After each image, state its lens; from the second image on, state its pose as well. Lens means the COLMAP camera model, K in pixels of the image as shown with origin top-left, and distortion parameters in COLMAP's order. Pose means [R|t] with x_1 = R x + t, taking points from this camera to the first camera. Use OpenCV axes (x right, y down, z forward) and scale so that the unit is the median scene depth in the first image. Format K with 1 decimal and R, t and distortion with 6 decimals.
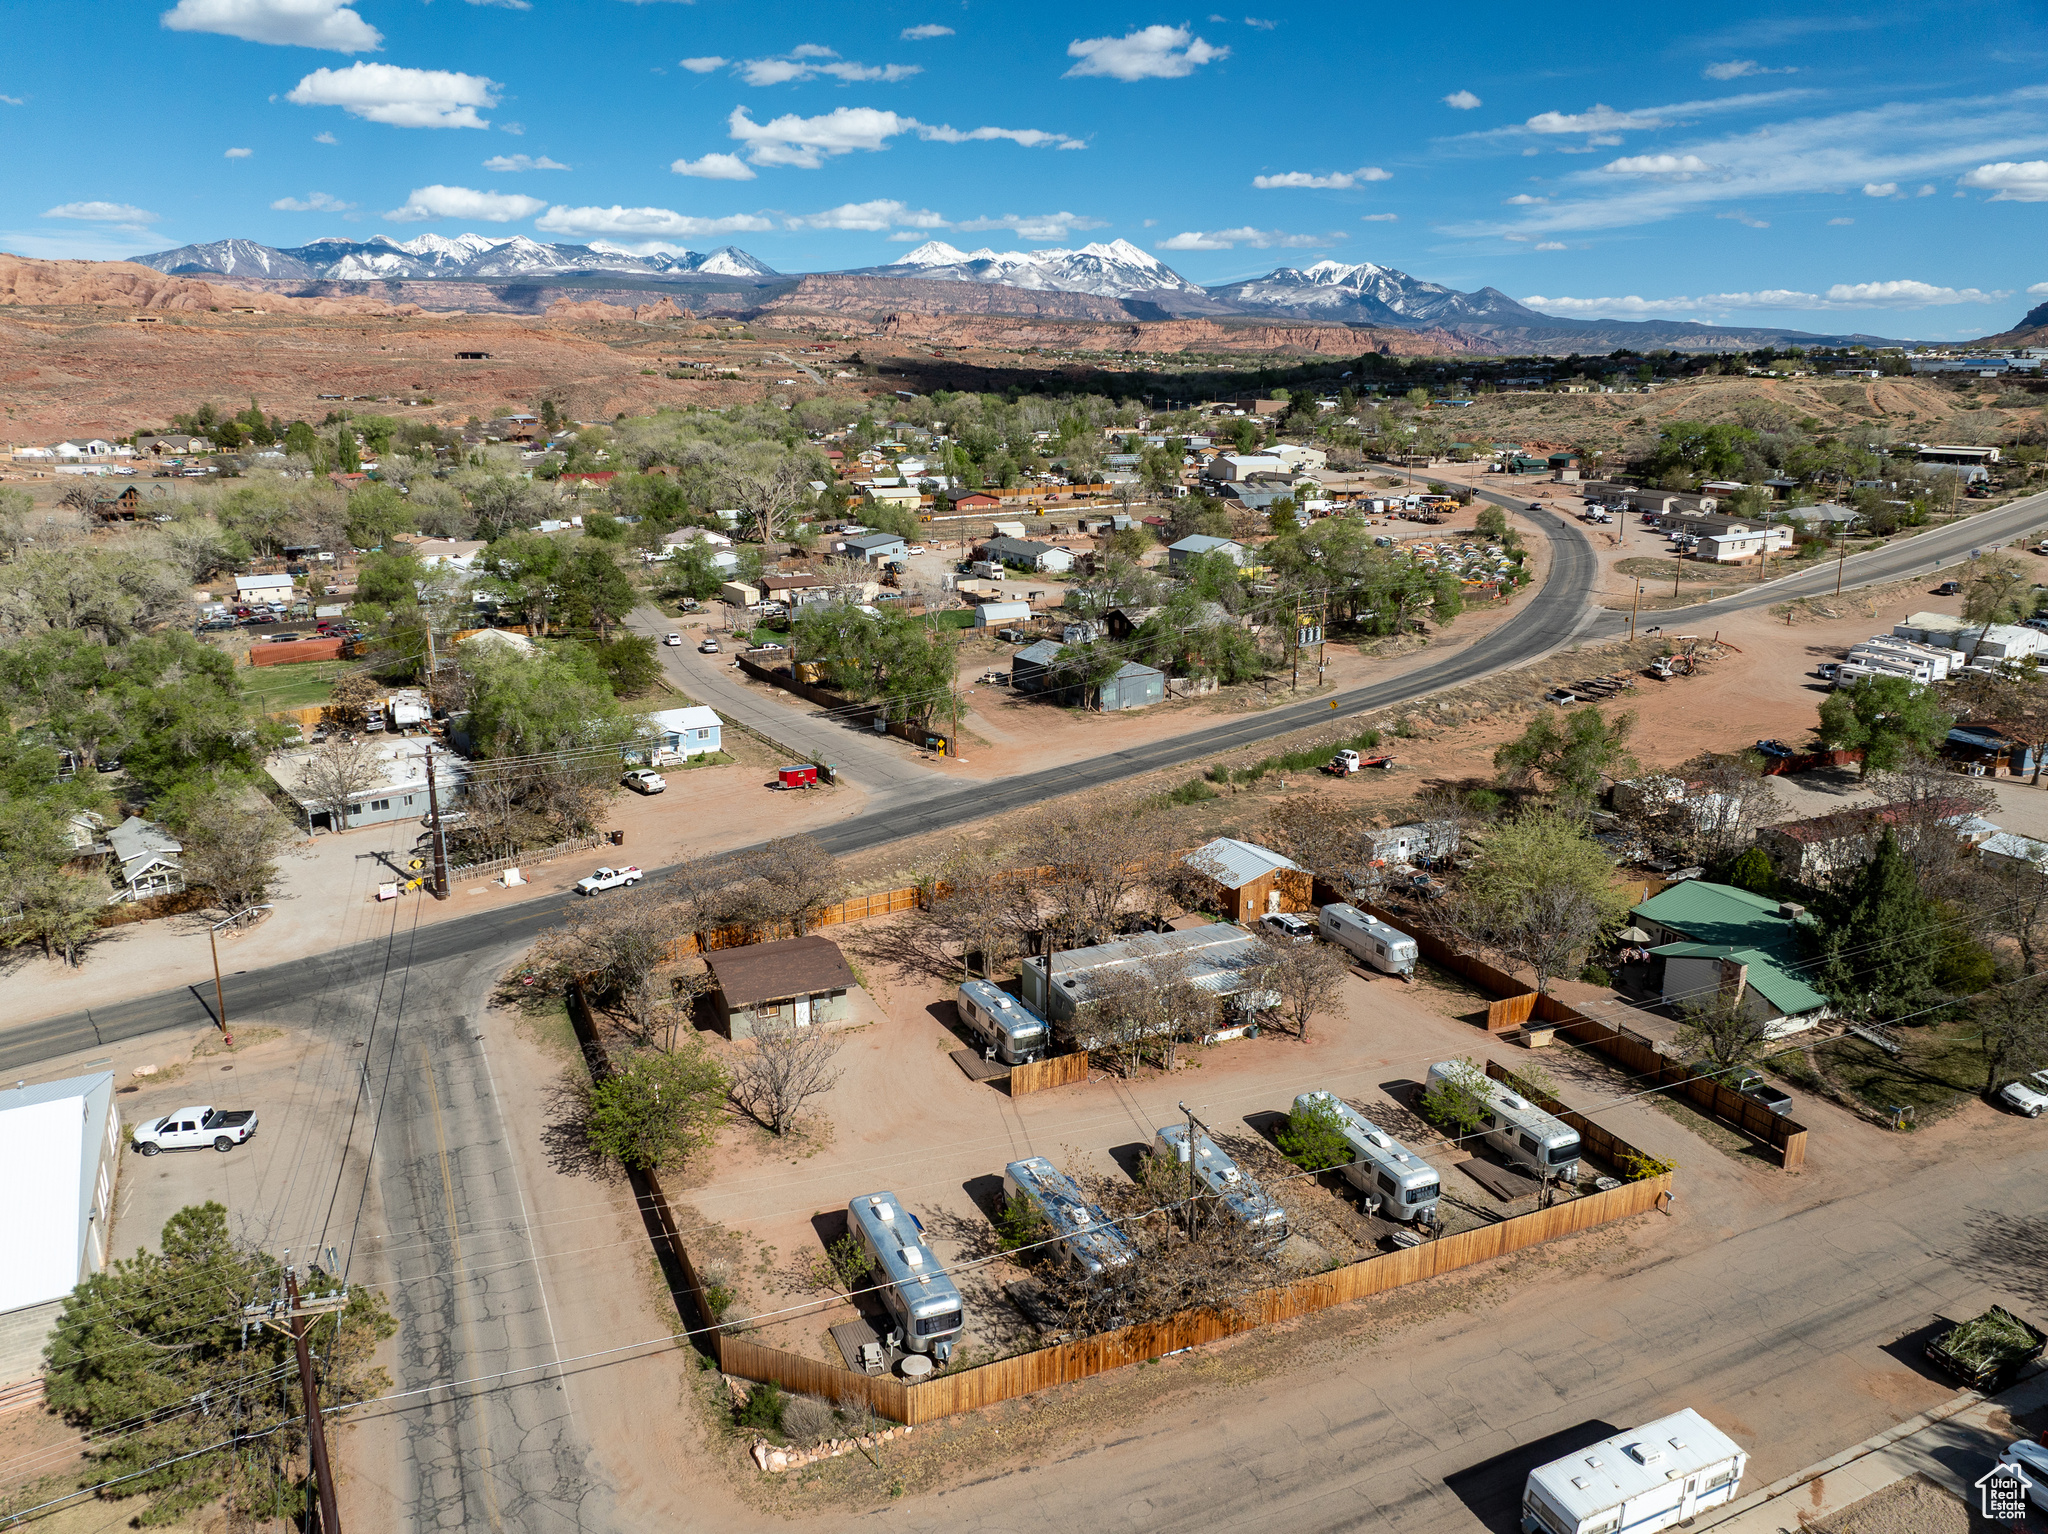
lens RADIAL K [[1444.7, 0, 1011.7], [0, 1444.7, 766.2], [0, 0, 1]] dist [-0.047737, 0.021966]
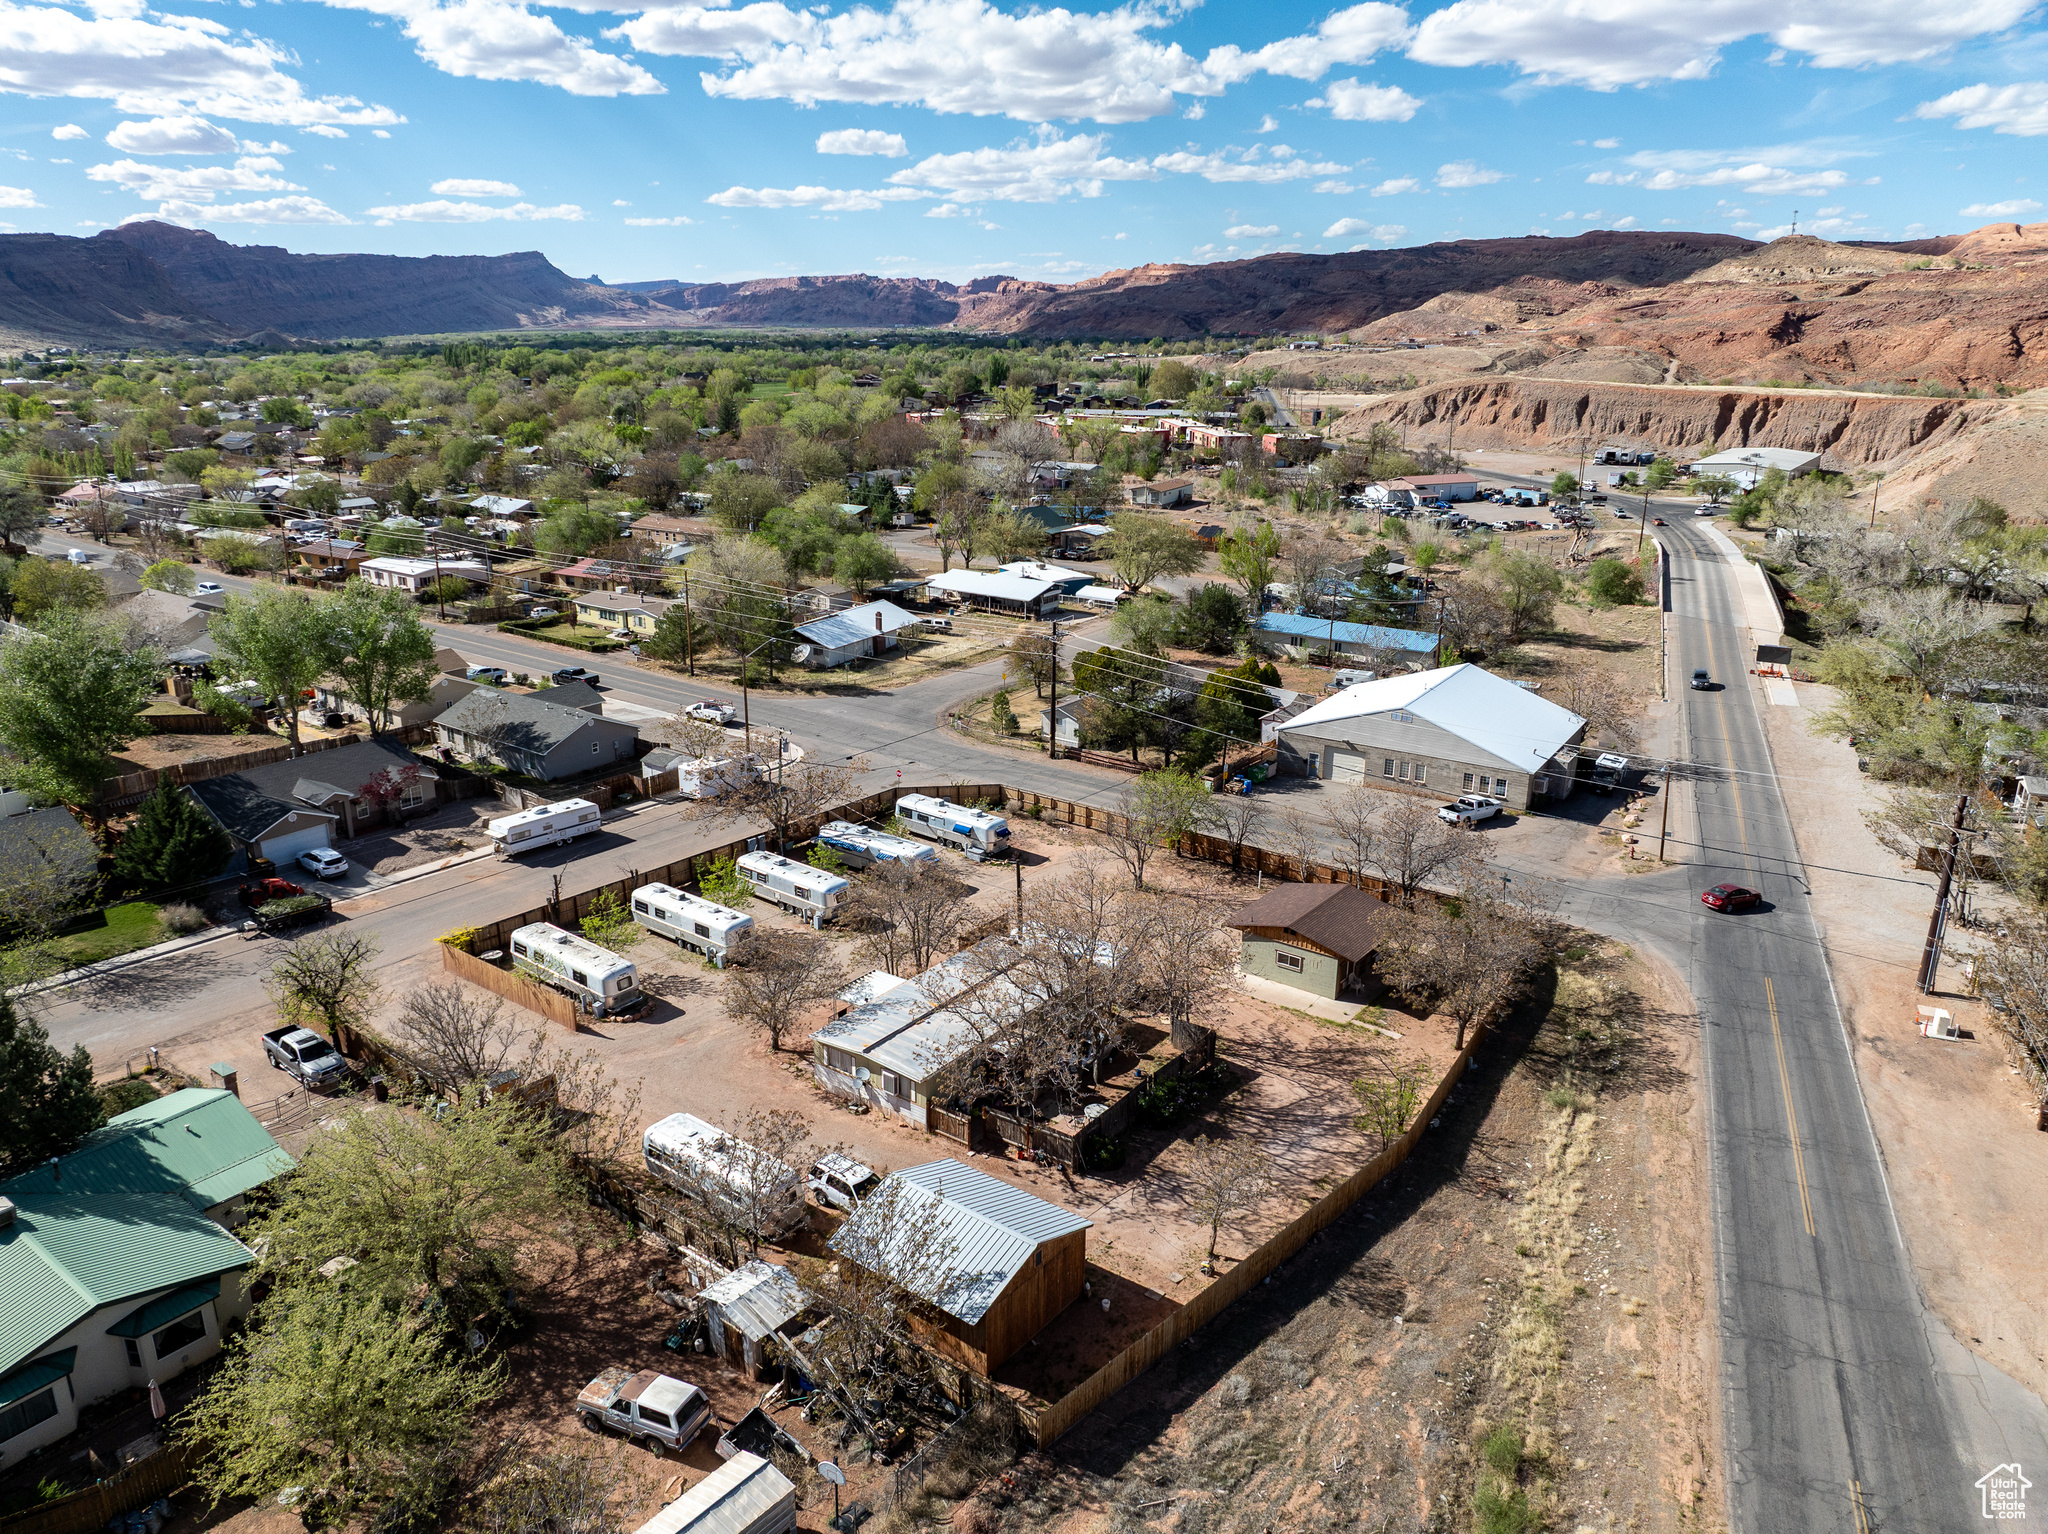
lens RADIAL K [[1449.6, 0, 1025.8], [0, 1449.6, 731.0], [0, 0, 1]] dist [-0.038206, -0.001457]
pose [[-0.875314, 0.130704, -0.465554, 0.321369], [-0.131860, 0.861772, 0.489860, -0.303260], [0.465228, 0.490169, -0.737087, 1.146056]]
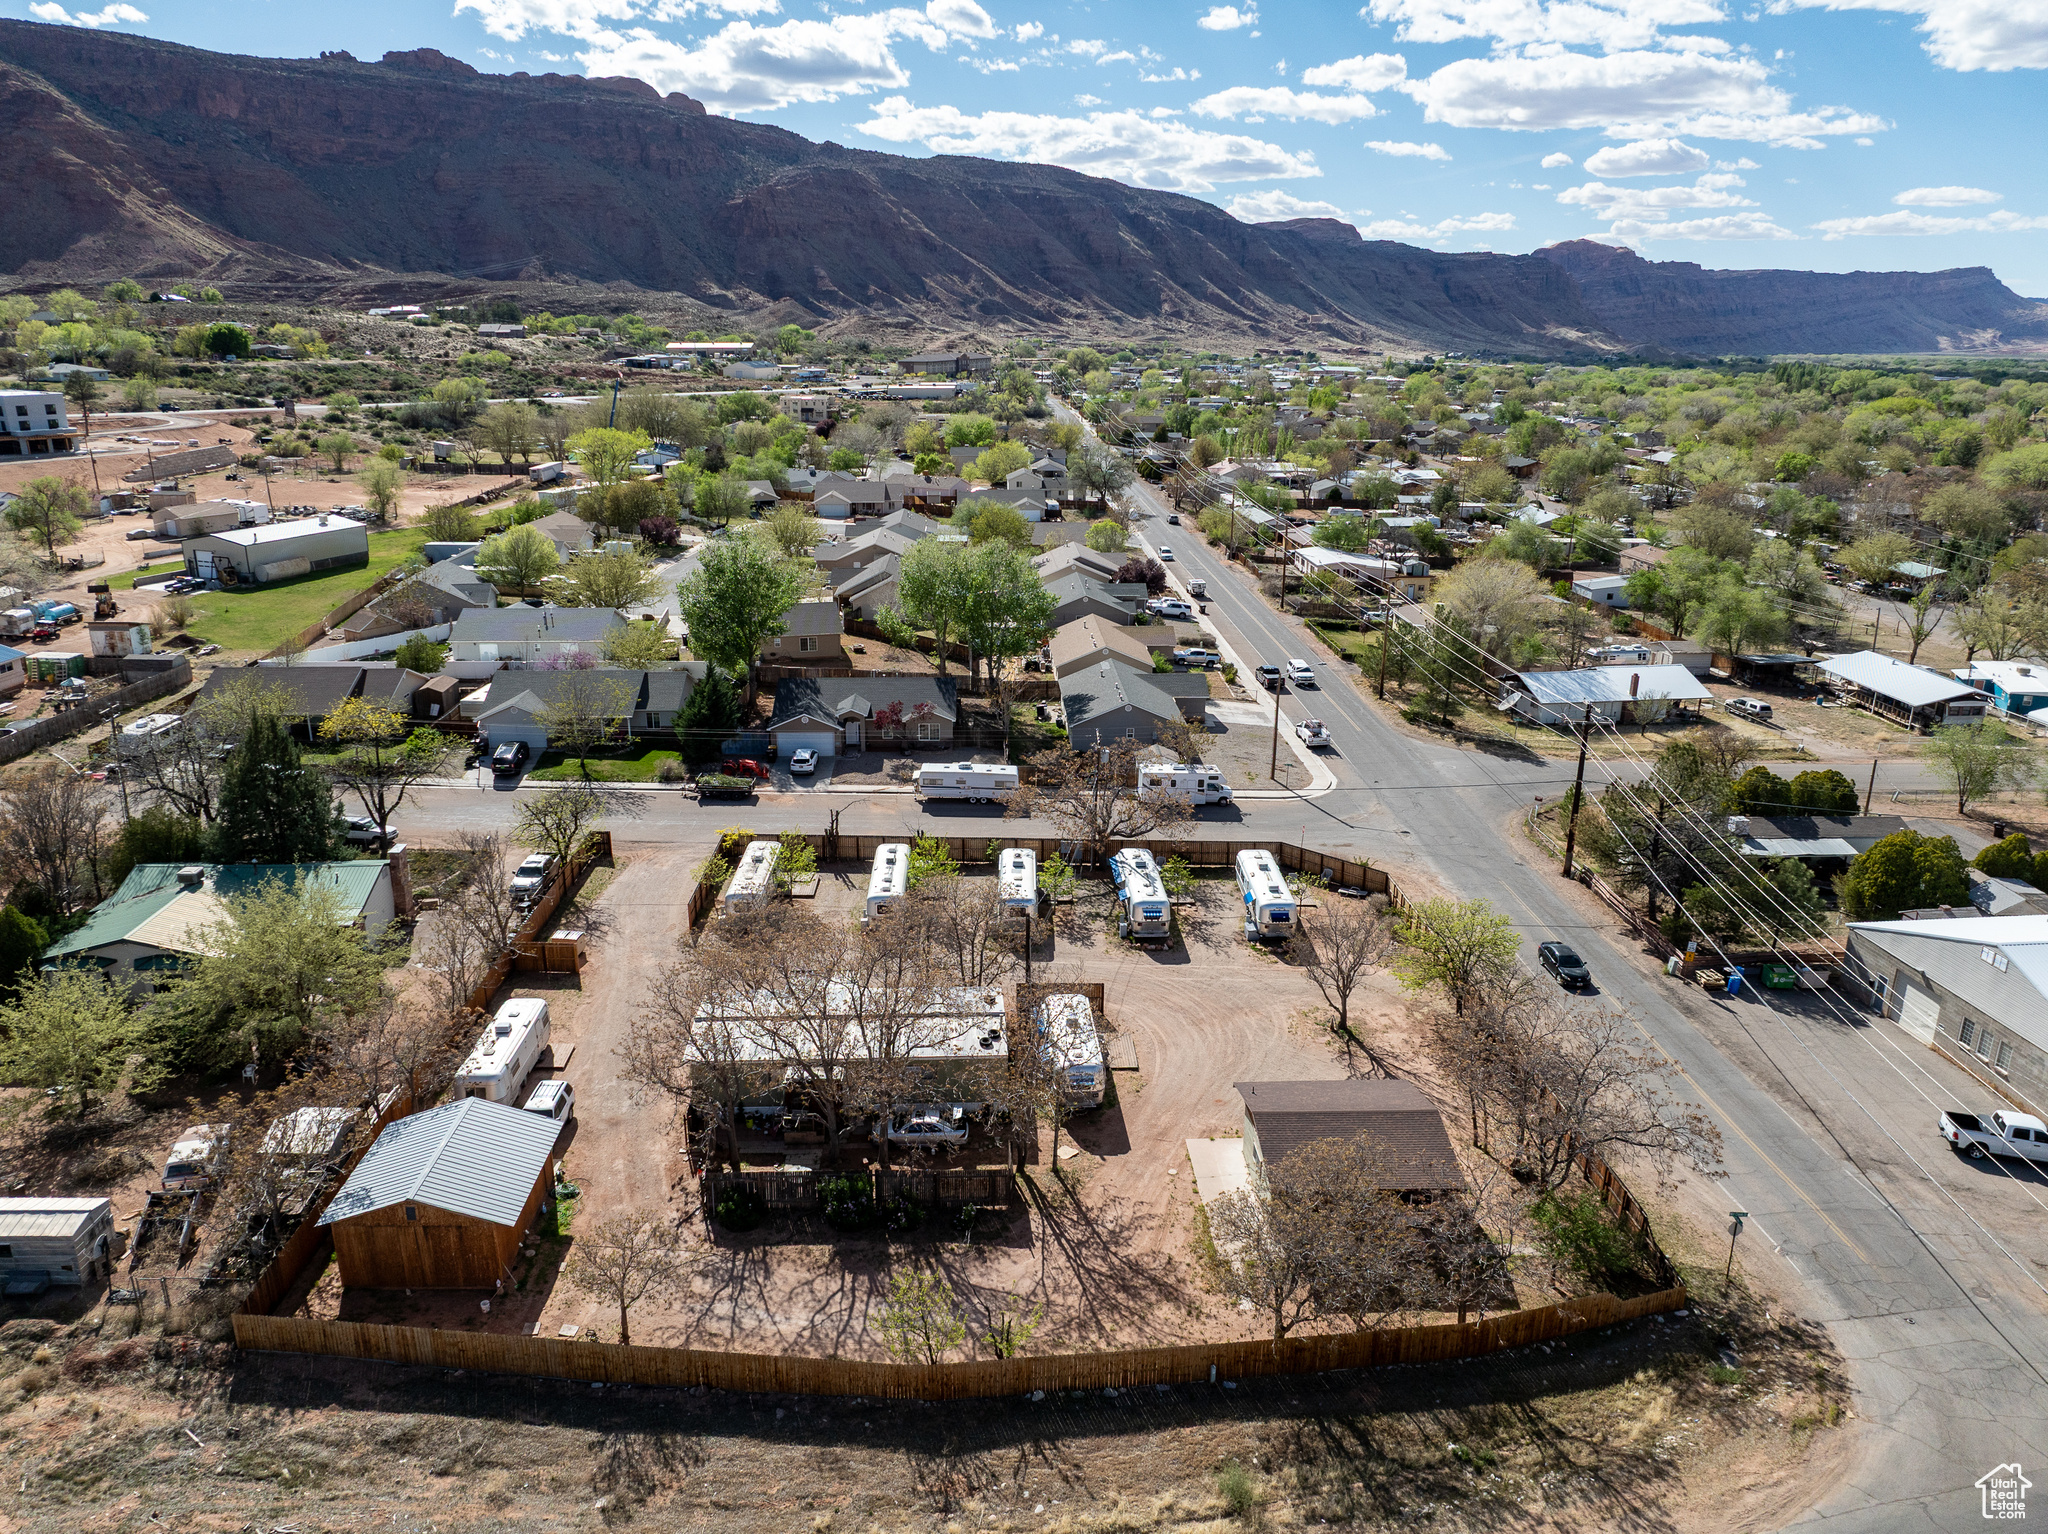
lens RADIAL K [[1447.0, 0, 1013.7], [0, 1447.0, 761.2], [0, 0, 1]] dist [-0.032715, -0.002951]
pose [[-0.925720, -0.116438, 0.359839, -0.180423], [0.092998, 0.852141, 0.514983, -0.278924], [-0.366597, 0.510194, -0.778016, 1.107505]]
